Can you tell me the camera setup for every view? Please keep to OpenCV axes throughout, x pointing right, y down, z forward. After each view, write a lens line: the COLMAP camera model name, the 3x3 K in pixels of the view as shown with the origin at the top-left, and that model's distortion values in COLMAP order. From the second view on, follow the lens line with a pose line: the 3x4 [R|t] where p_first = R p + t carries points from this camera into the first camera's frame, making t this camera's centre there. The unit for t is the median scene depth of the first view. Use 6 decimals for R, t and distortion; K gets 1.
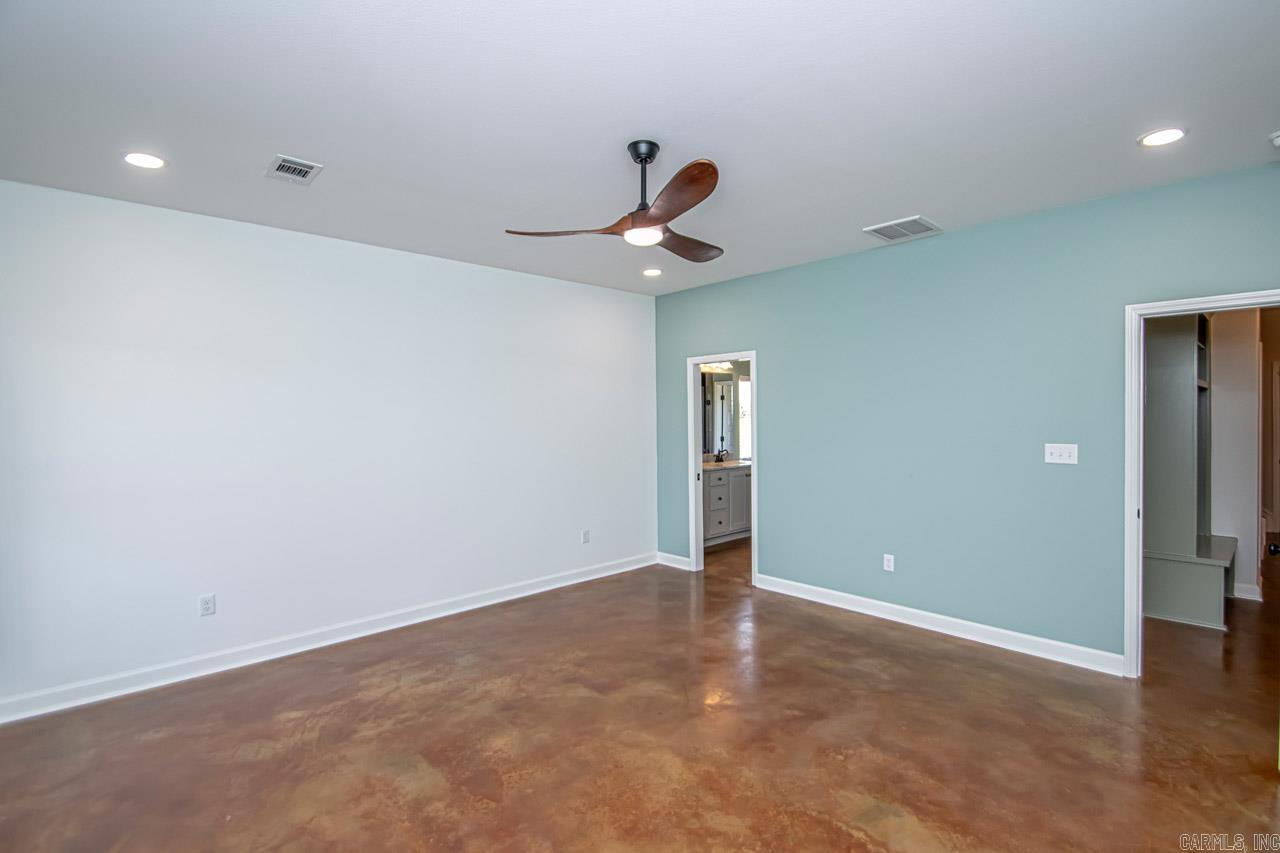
lens RADIAL K [[609.7, 0, 646.0], [0, 609.7, 428.3], [0, 0, 1]] dist [0.020707, -0.021657]
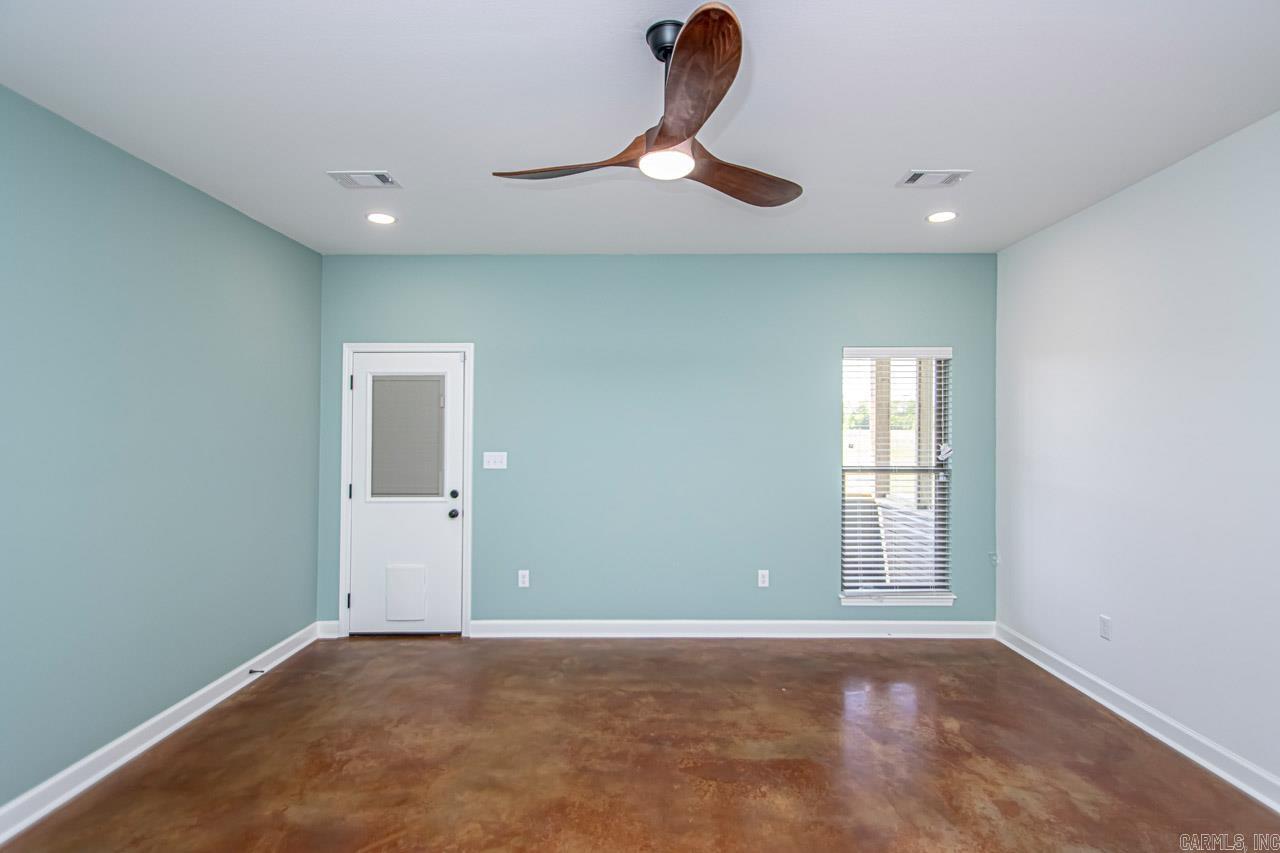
lens RADIAL K [[562.9, 0, 638.9], [0, 562.9, 420.8], [0, 0, 1]] dist [-0.019402, -0.000292]
pose [[-0.686442, 0.001938, -0.727182, 0.419068], [-0.005640, 0.999952, 0.007988, -0.025653], [0.727163, 0.009584, -0.686398, 1.243250]]
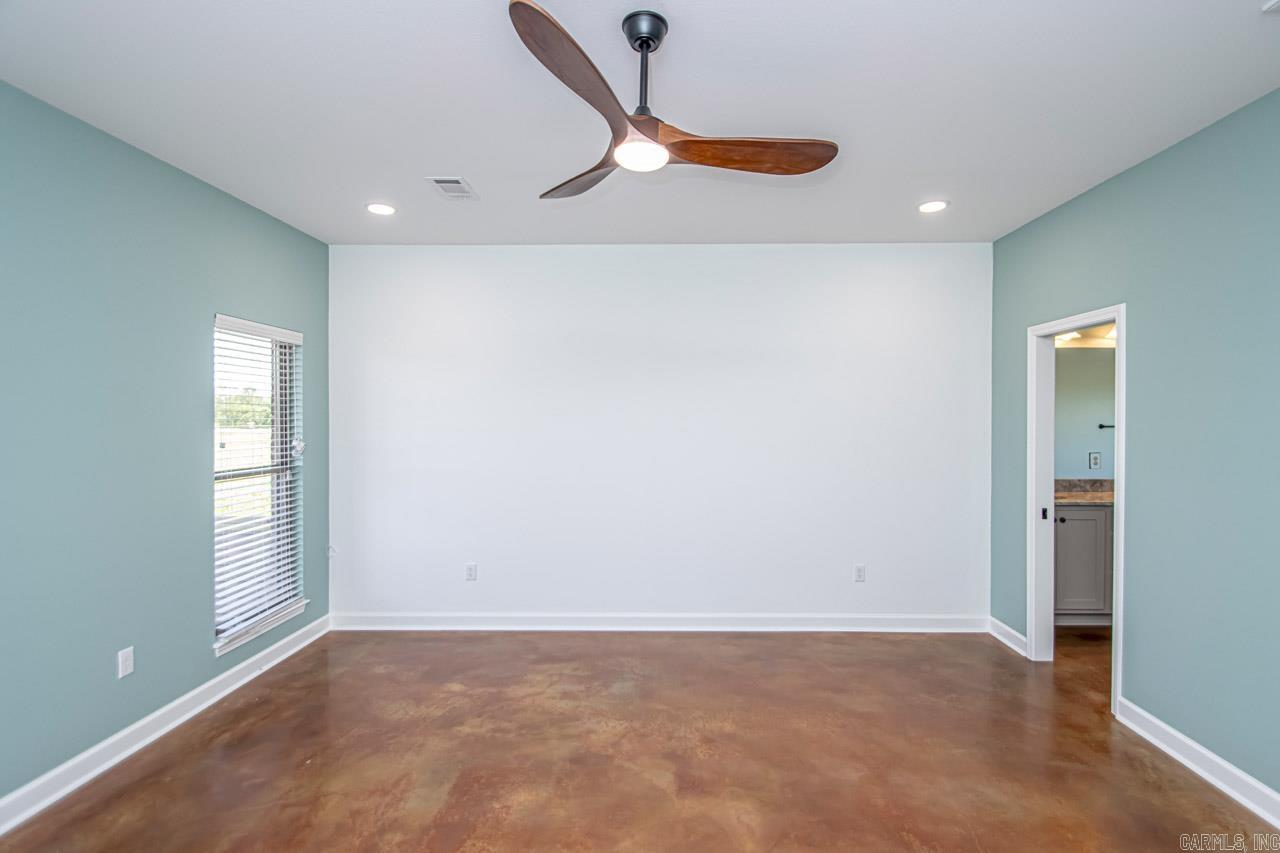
lens RADIAL K [[609.7, 0, 646.0], [0, 609.7, 428.3], [0, 0, 1]] dist [0.020707, -0.021657]
pose [[0.708969, 0.021385, -0.704915, 0.429044], [-0.018741, 0.999758, 0.011481, -0.015692], [0.704991, 0.005071, 0.709198, 0.459115]]
